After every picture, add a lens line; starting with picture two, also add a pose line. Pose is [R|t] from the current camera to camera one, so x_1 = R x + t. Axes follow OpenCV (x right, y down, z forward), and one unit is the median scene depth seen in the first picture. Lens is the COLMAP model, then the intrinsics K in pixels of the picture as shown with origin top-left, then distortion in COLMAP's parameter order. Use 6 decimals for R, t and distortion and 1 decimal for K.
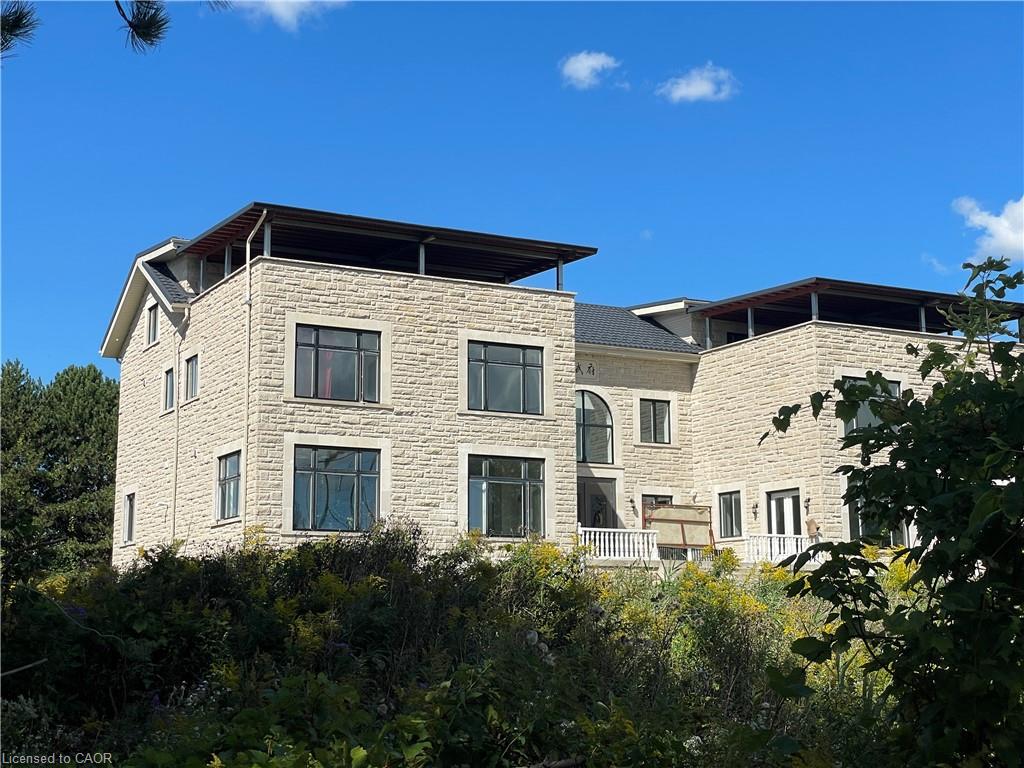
lens RADIAL K [[1523.6, 0, 483.4], [0, 1523.6, 381.6], [0, 0, 1]] dist [0.102717, -0.041225]
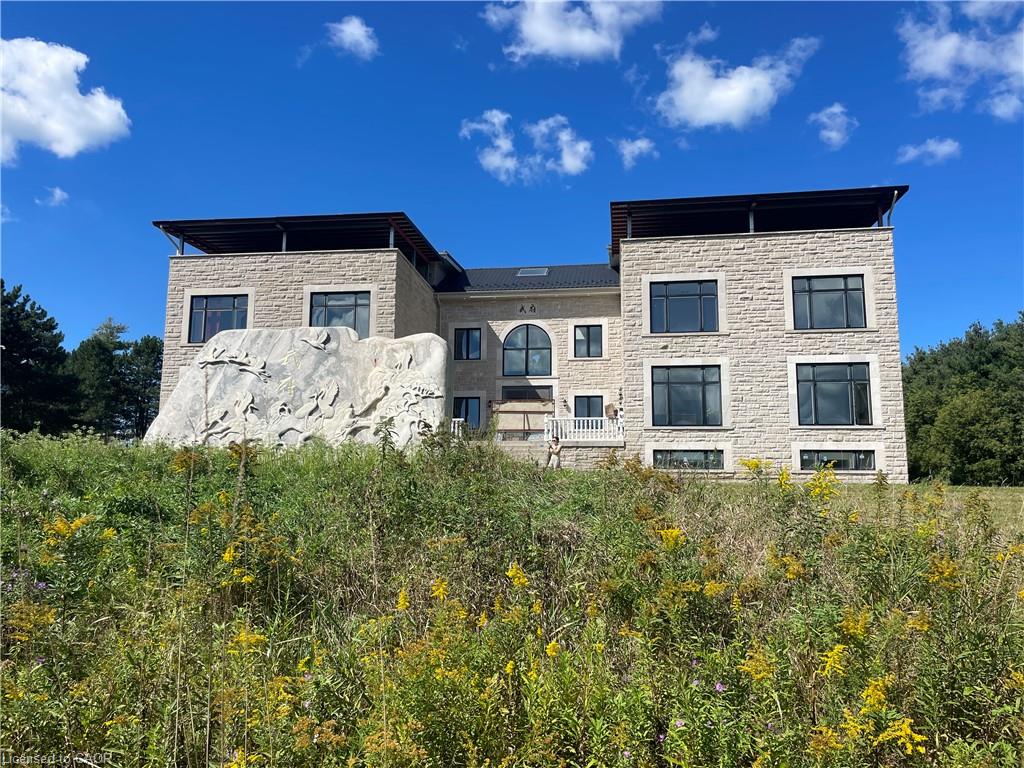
lens RADIAL K [[765.1, 0, 512.0], [0, 765.1, 384.0], [0, 0, 1]] dist [0.071260, -0.129326]
pose [[0.809495, -0.080061, -0.581643, 0.565961], [0.084496, 0.996232, -0.019531, 0.090122], [0.581015, -0.033336, 0.813210, 0.528583]]
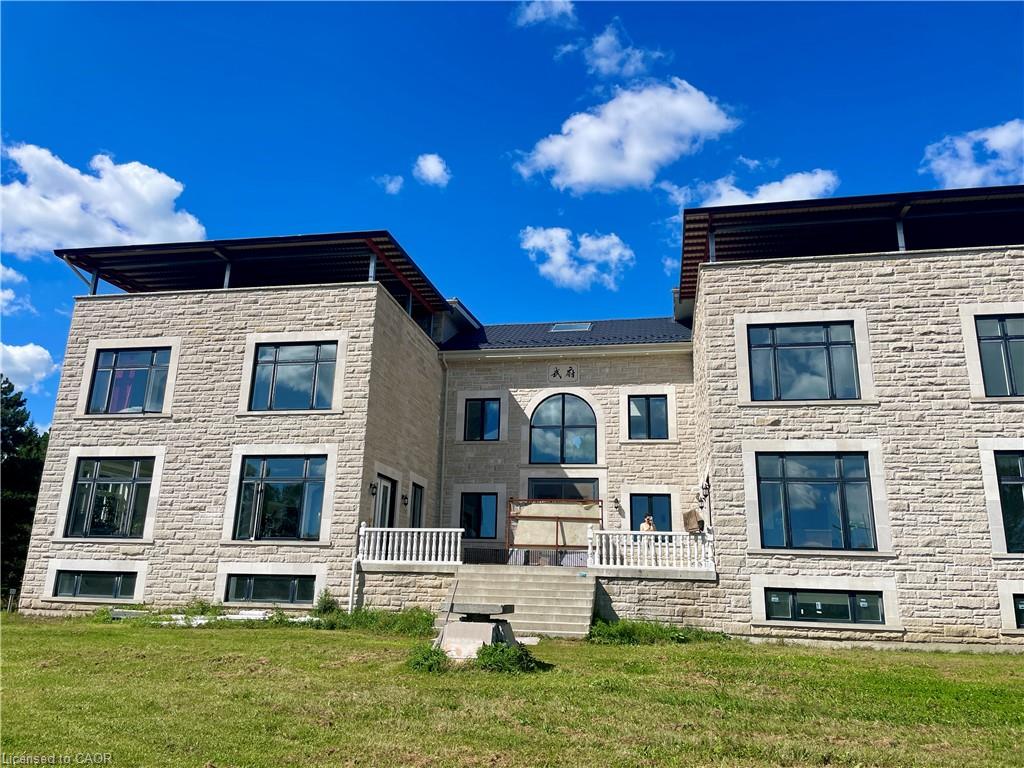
lens RADIAL K [[770.2, 0, 506.9], [0, 770.2, 376.4], [0, 0, 1]] dist [0.090153, -0.119547]
pose [[0.774562, -0.147356, -0.615093, 0.441784], [0.072088, 0.986713, -0.145607, 0.083230], [0.628377, 0.068441, 0.774893, 0.717865]]
